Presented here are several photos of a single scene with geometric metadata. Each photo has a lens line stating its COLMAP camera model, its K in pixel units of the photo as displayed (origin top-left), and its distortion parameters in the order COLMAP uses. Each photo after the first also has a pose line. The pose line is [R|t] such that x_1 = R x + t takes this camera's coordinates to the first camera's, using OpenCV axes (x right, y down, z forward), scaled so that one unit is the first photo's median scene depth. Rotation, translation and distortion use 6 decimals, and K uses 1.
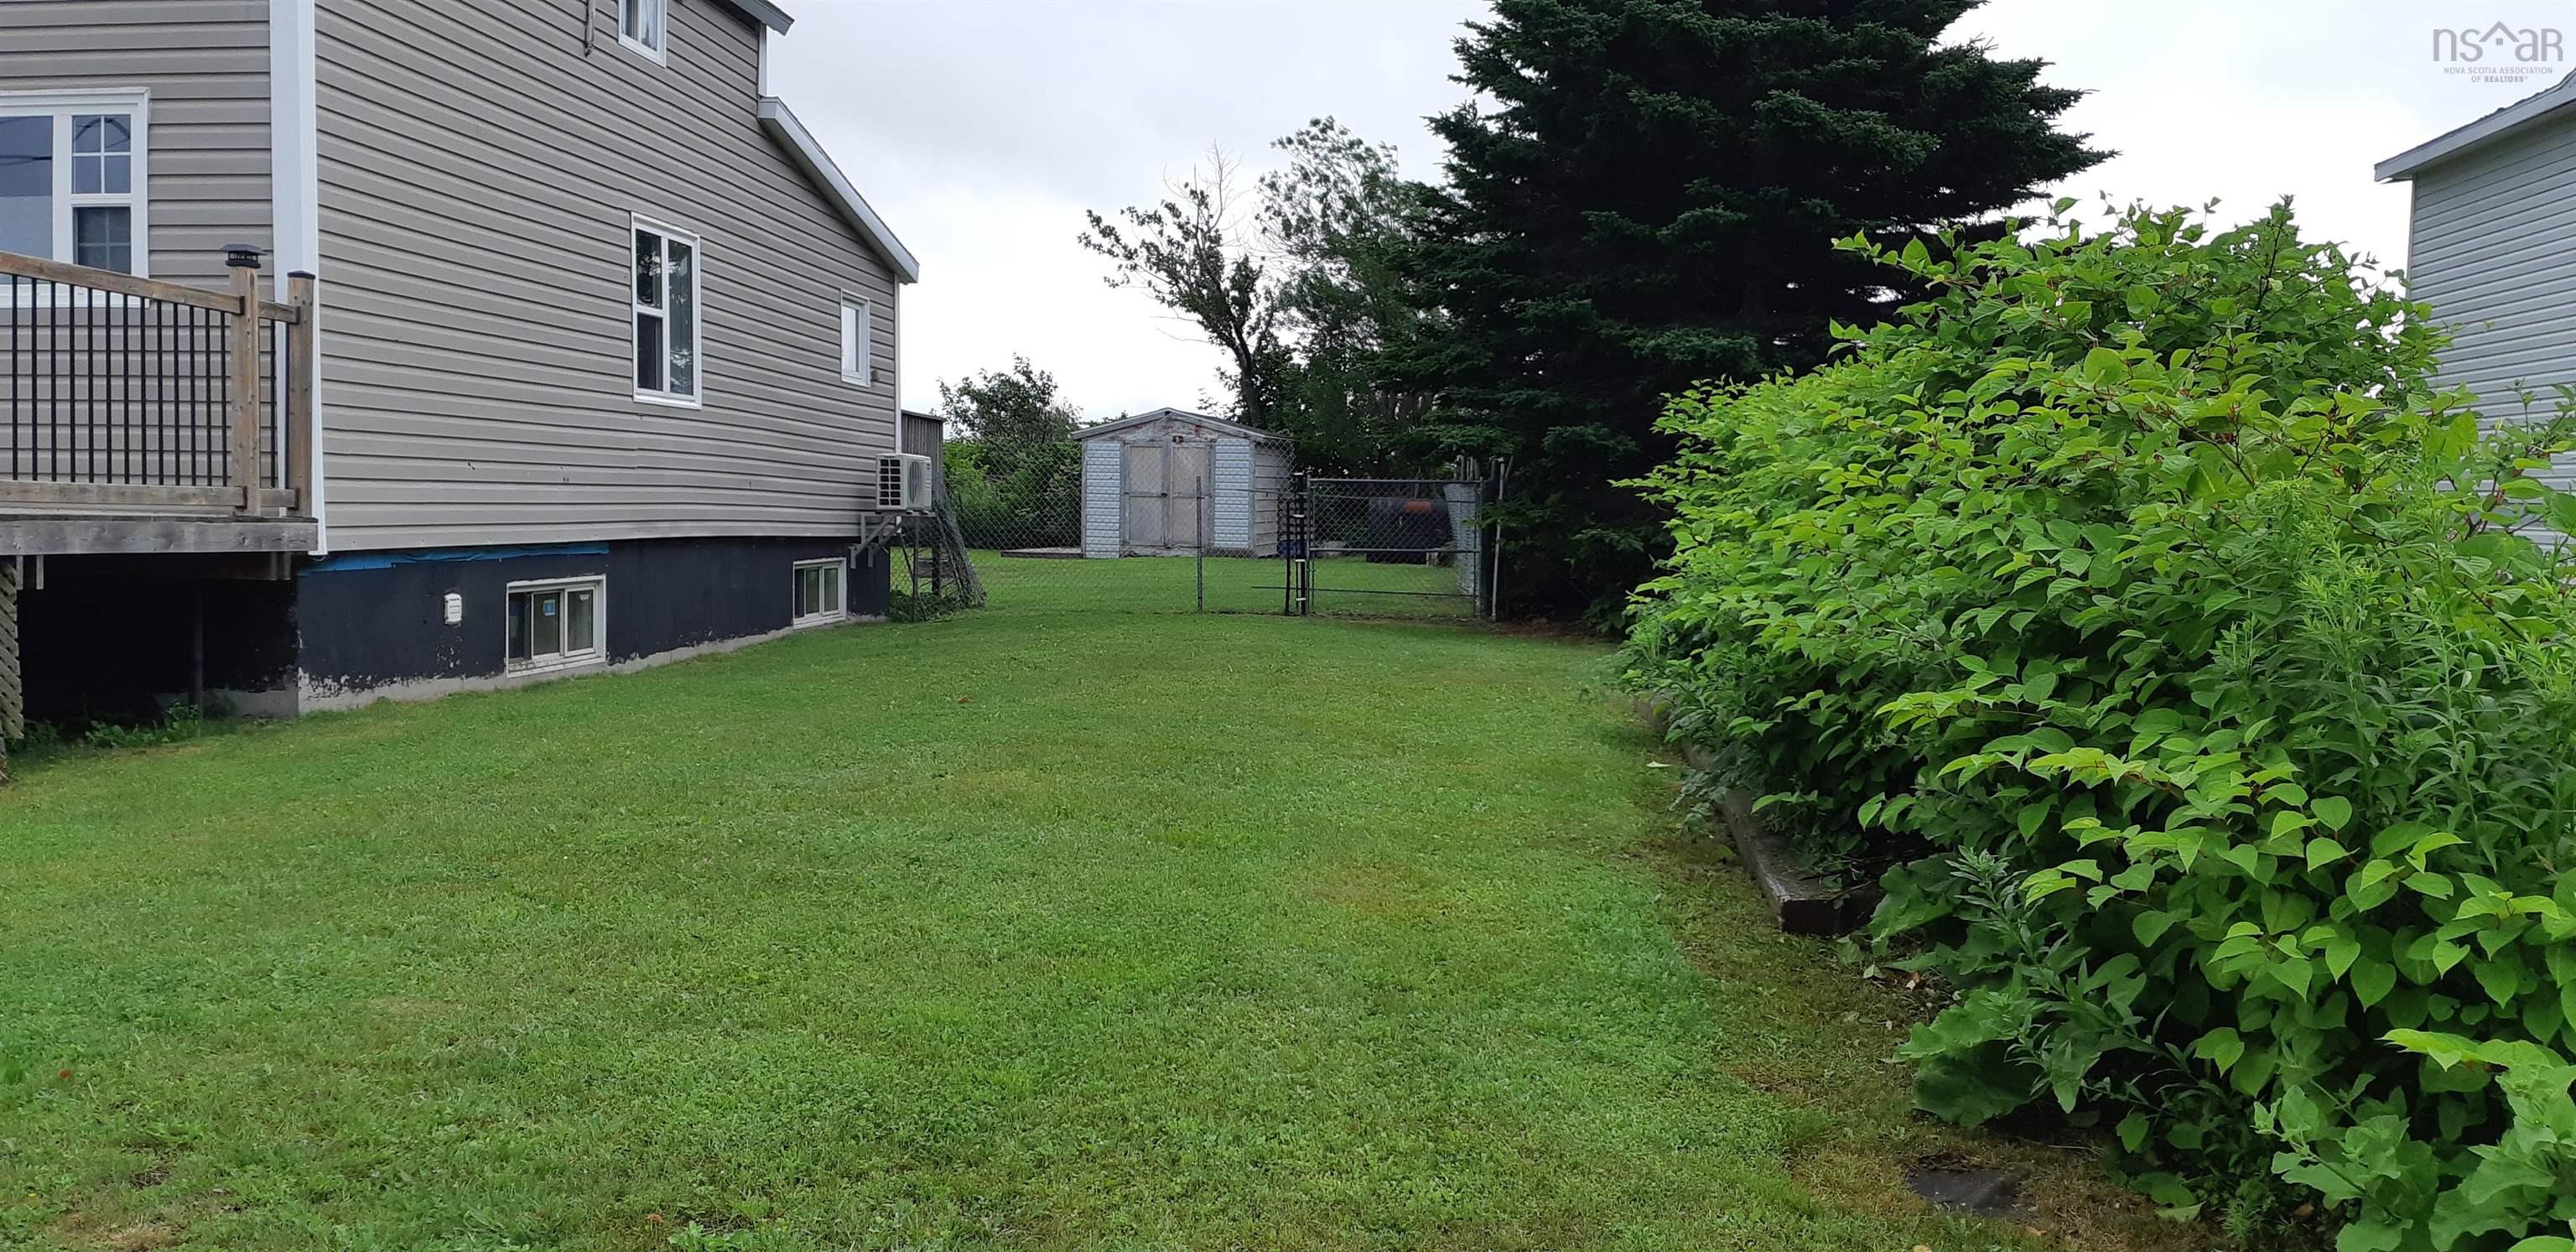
lens RADIAL K [[2037.3, 0, 1265.1], [0, 2037.3, 652.4], [0, 0, 1]] dist [0.063135, -0.114463]
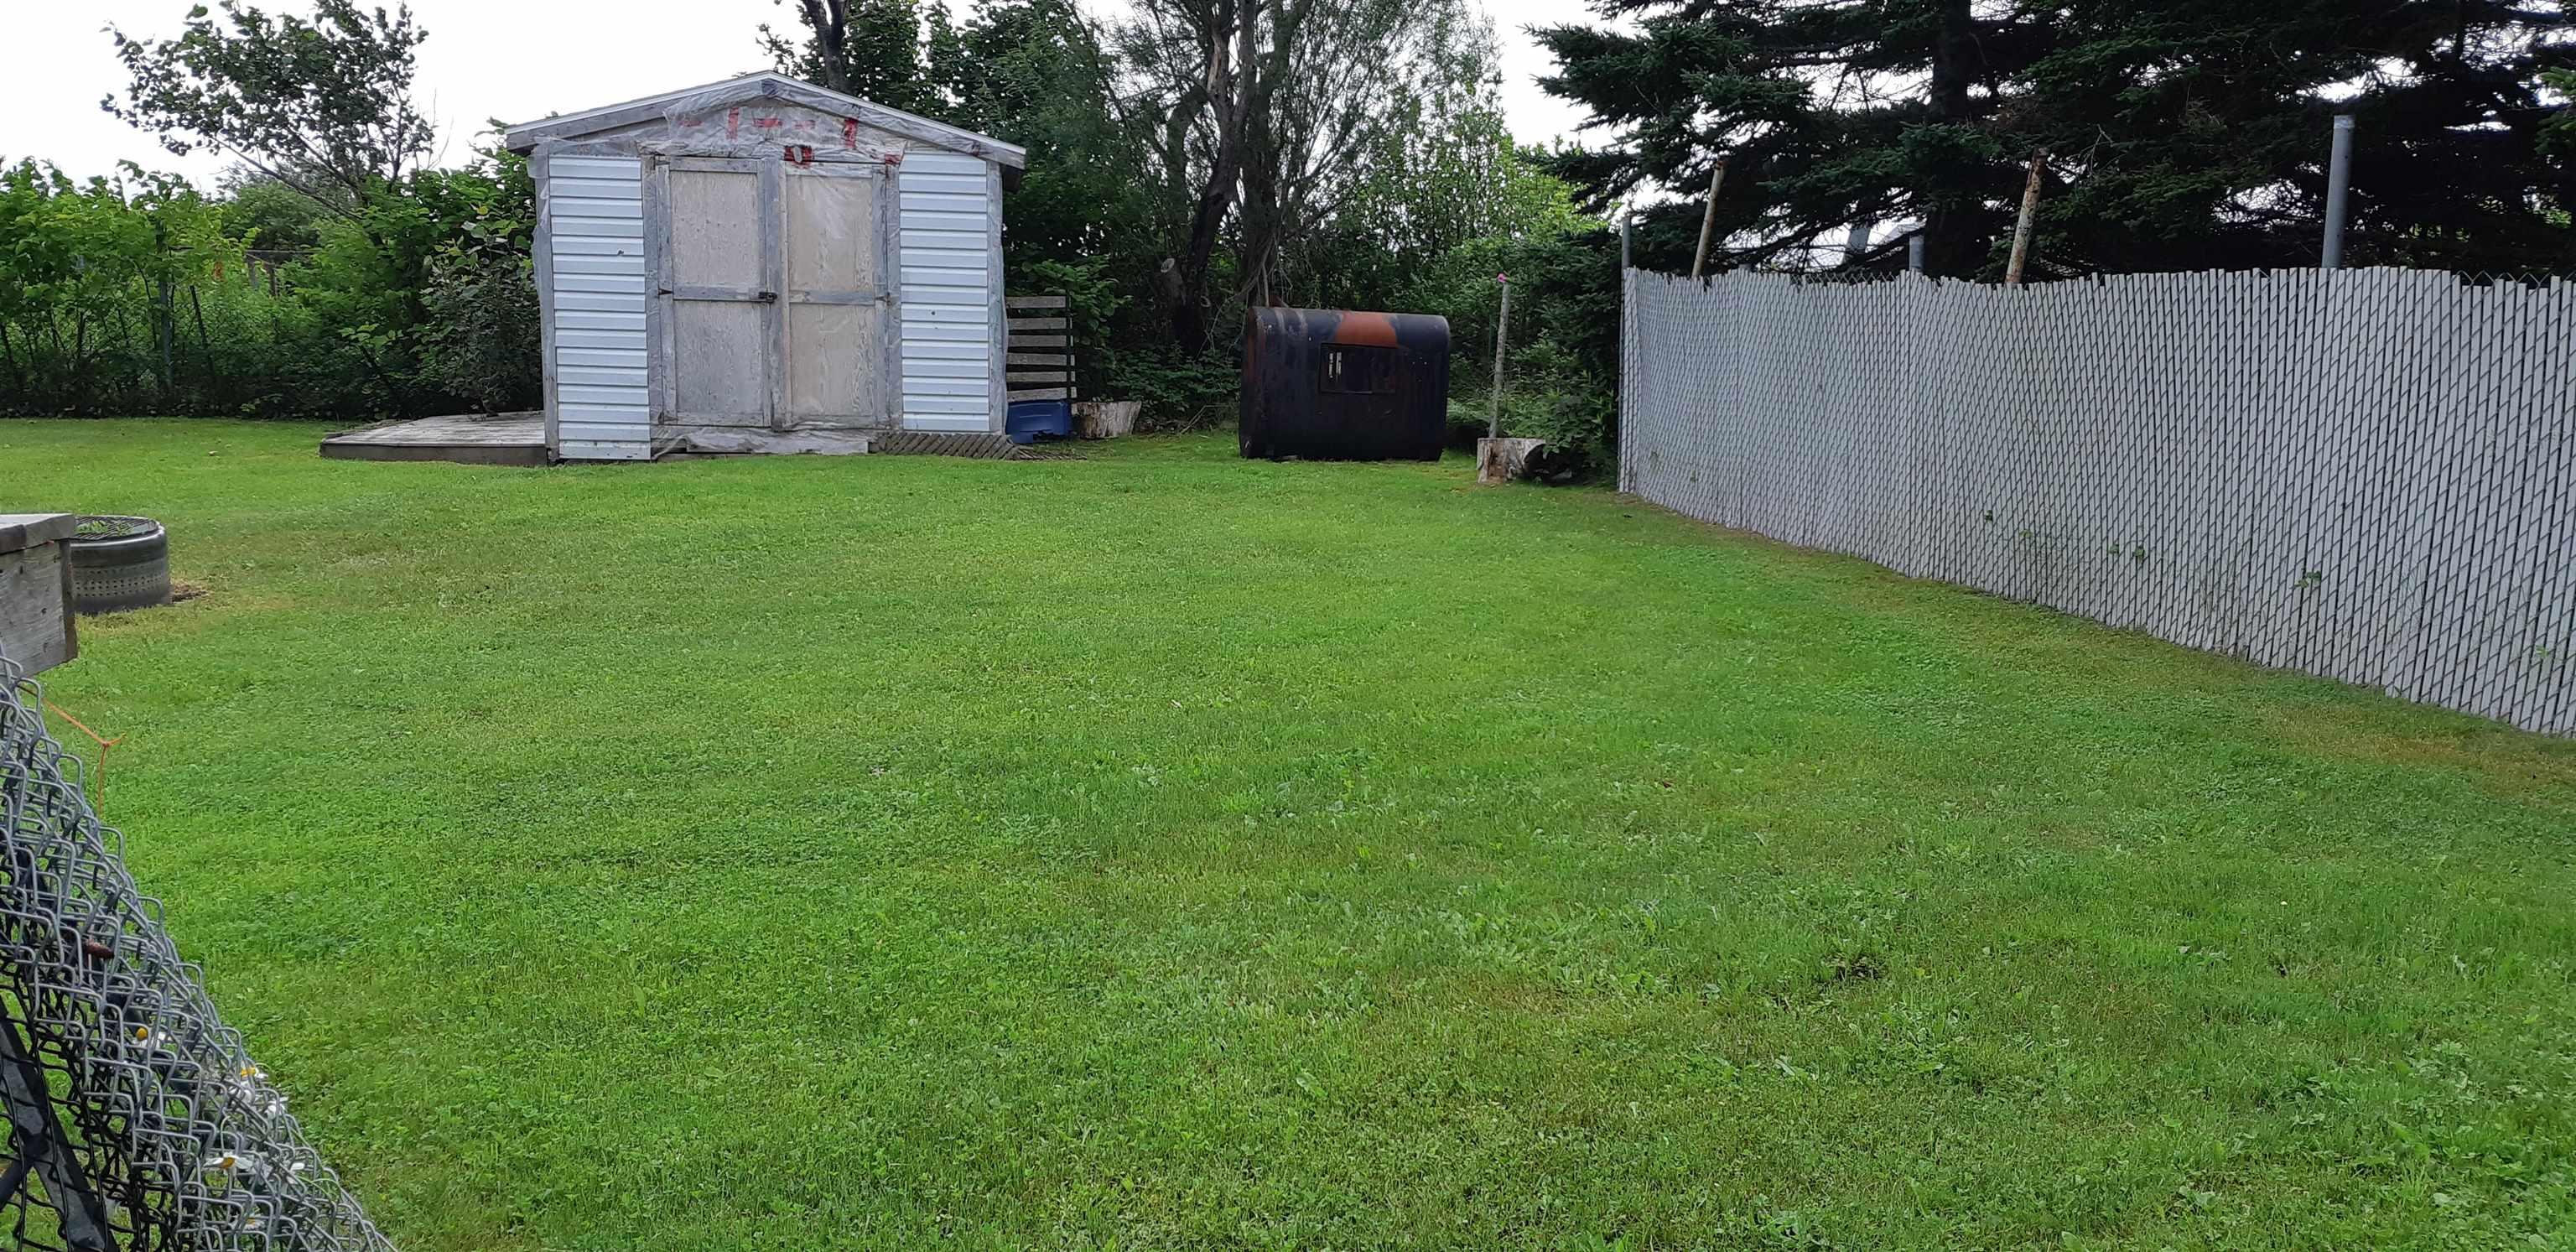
lens RADIAL K [[2037.3, 0, 1270.4], [0, 2037.3, 624.7], [0, 0, 1]] dist [0.063135, -0.114463]
pose [[0.942924, -0.047490, 0.329605, -0.191290], [0.019778, 0.996018, 0.086926, -0.097260], [-0.332420, -0.075446, 0.940109, 1.231111]]
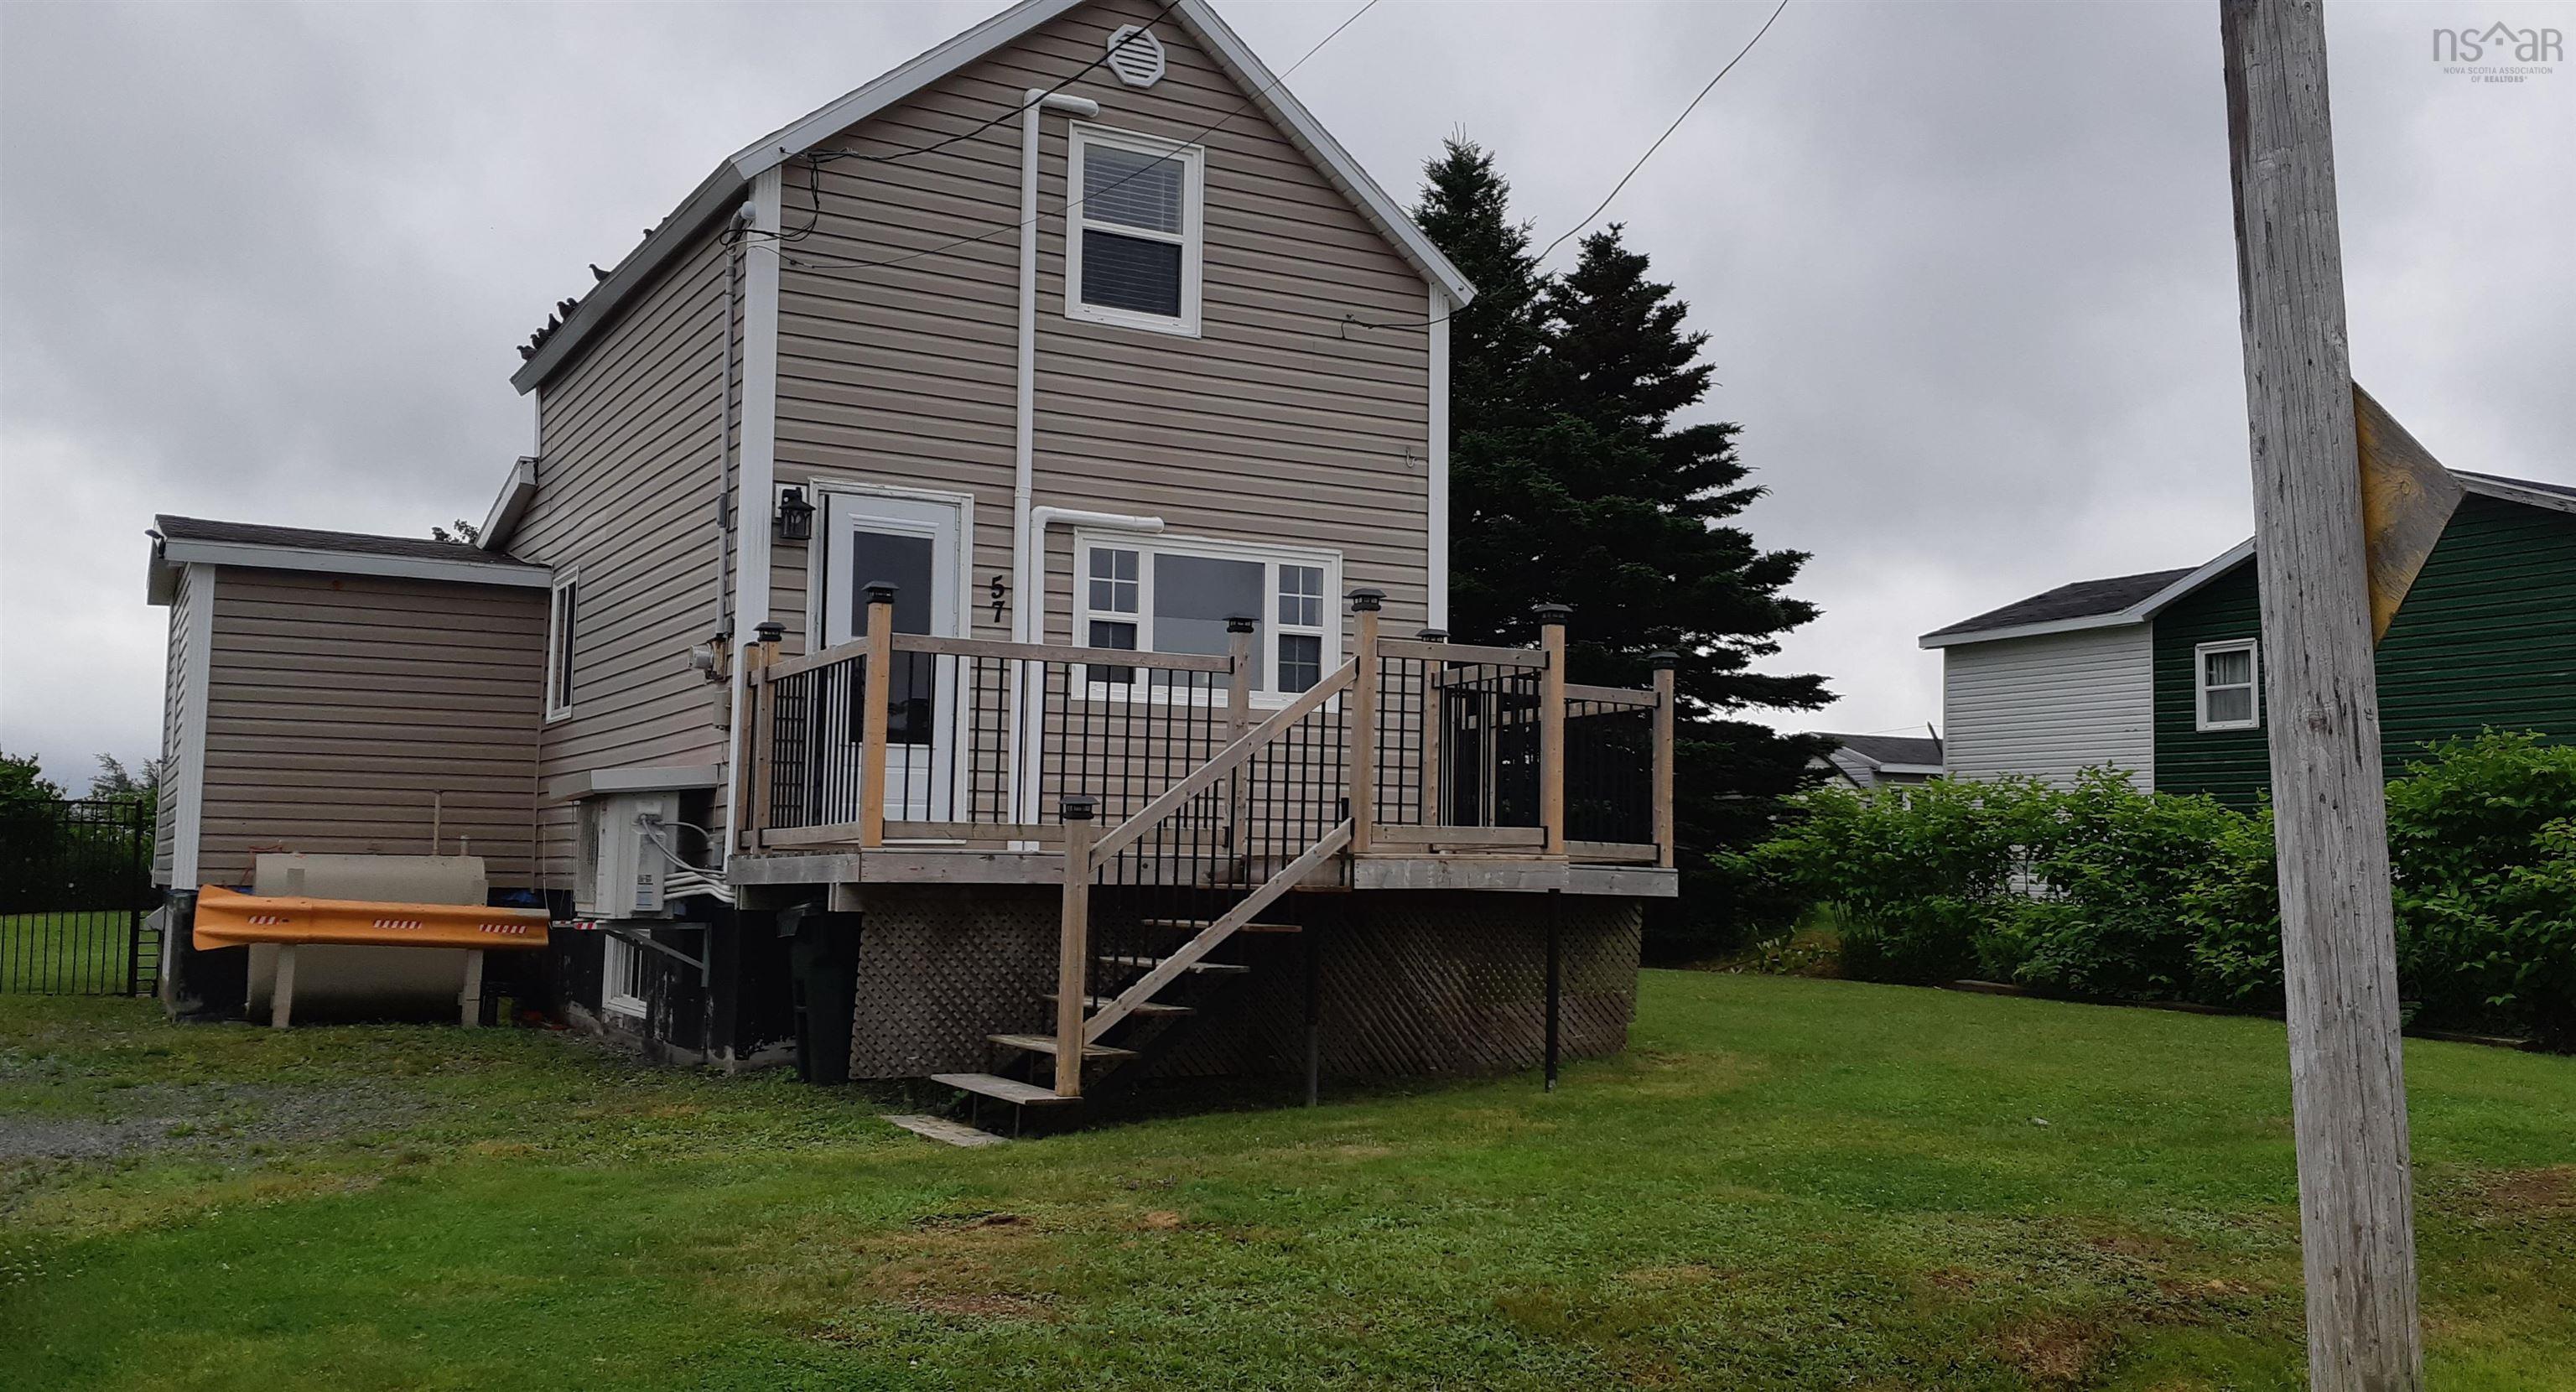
lens RADIAL K [[2246.0, 0, 1301.5], [0, 2246.0, 699.4], [0, 0, 1]] dist [0.053909, 0.000127]
pose [[0.801940, 0.041032, 0.595994, -1.014838], [0.037540, 0.992206, -0.118822, -0.003242], [-0.596224, 0.117661, 0.794149, -0.100585]]
